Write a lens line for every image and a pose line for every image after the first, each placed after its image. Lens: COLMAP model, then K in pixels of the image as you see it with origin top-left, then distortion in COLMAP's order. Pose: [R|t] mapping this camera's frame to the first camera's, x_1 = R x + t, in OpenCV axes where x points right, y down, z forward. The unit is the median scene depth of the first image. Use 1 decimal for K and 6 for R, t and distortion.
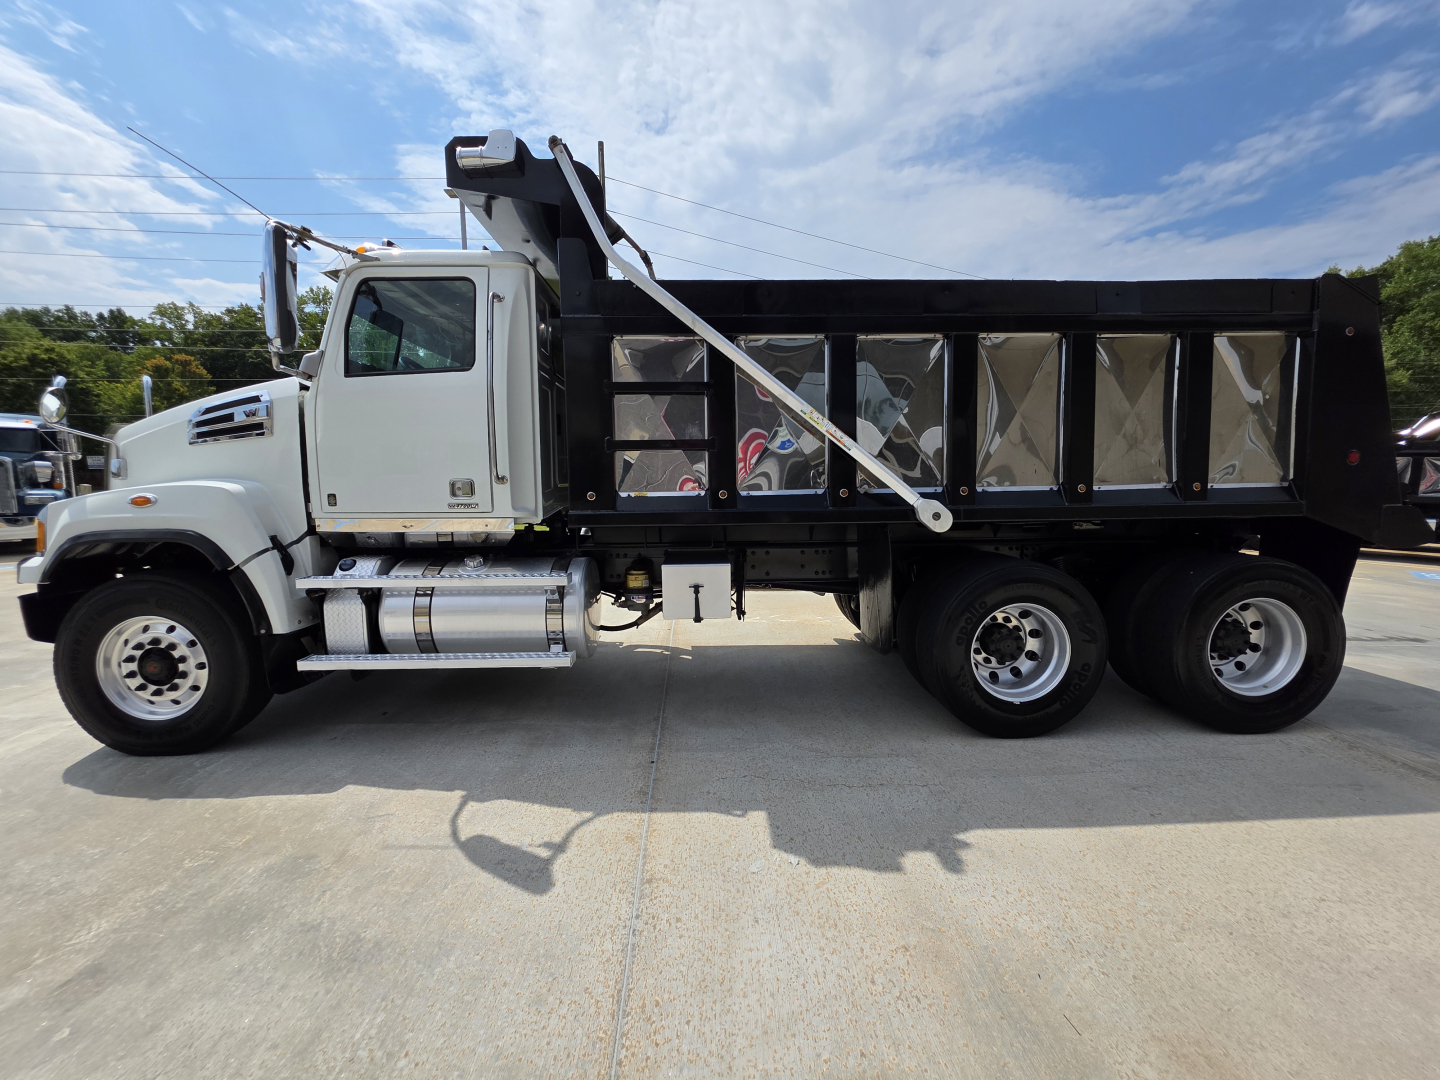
lens RADIAL K [[562.1, 0, 719.4], [0, 562.1, 531.7], [0, 0, 1]] dist [0.000566, 0.000120]
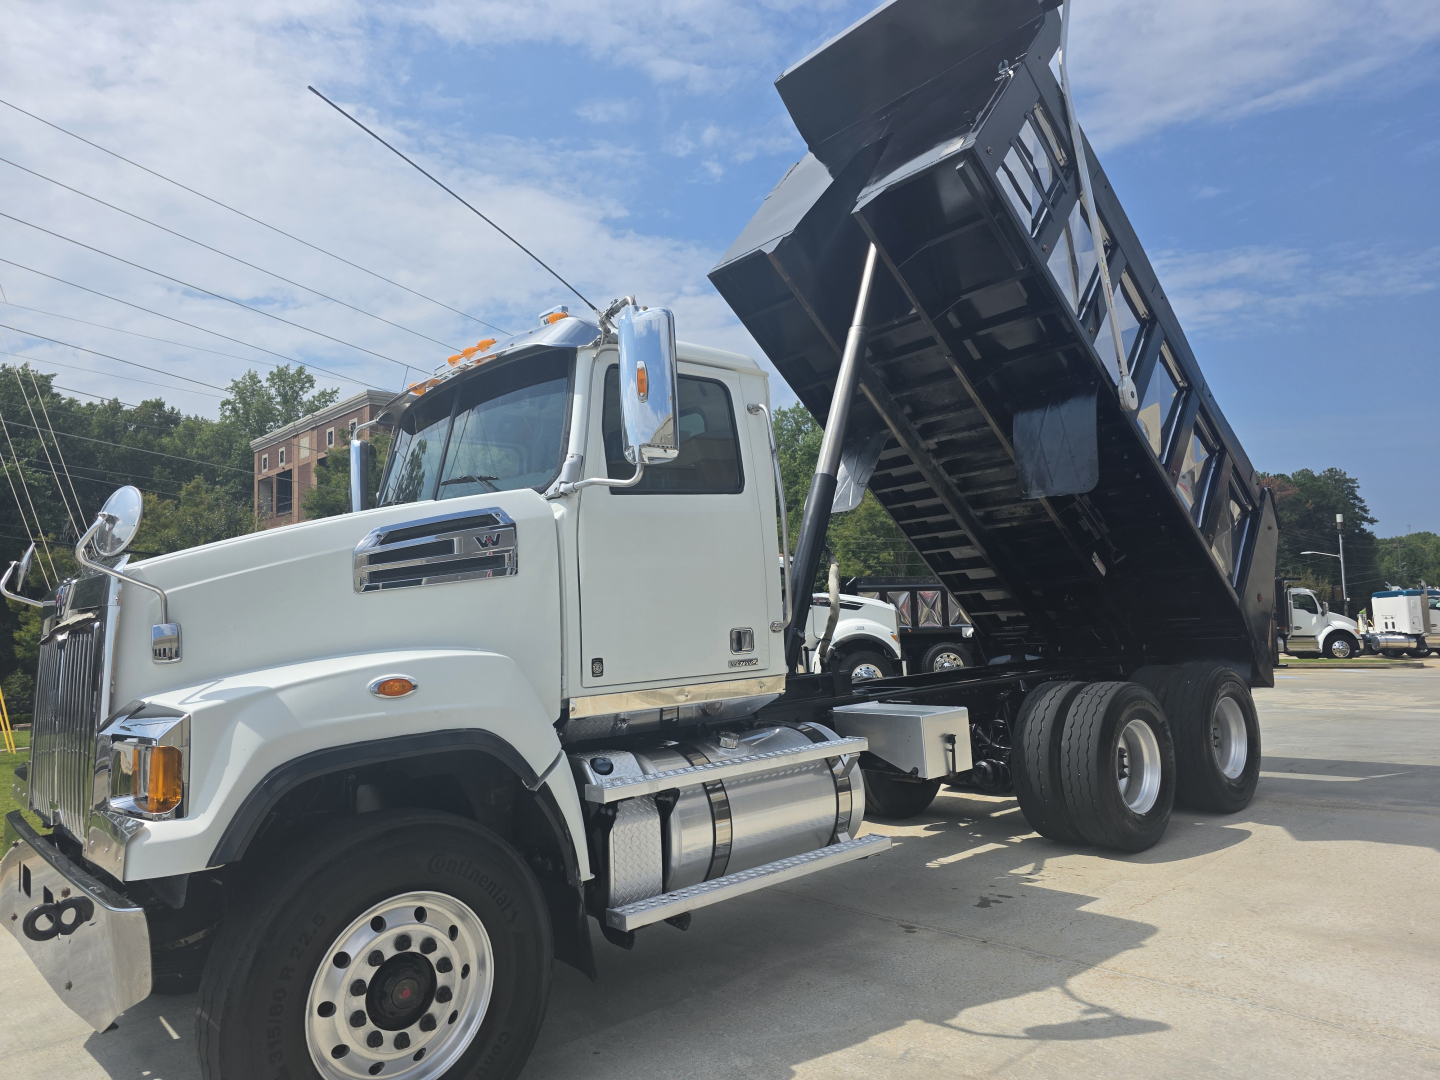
lens RADIAL K [[951.9, 0, 720.0], [0, 951.9, 540.0], [0, 0, 1]] dist [0.085765, -0.102009]
pose [[0.782235, 0.009899, 0.622905, -1.281513], [0.114328, 0.980612, -0.159154, -0.006914], [-0.612403, 0.195712, 0.765937, -0.006629]]
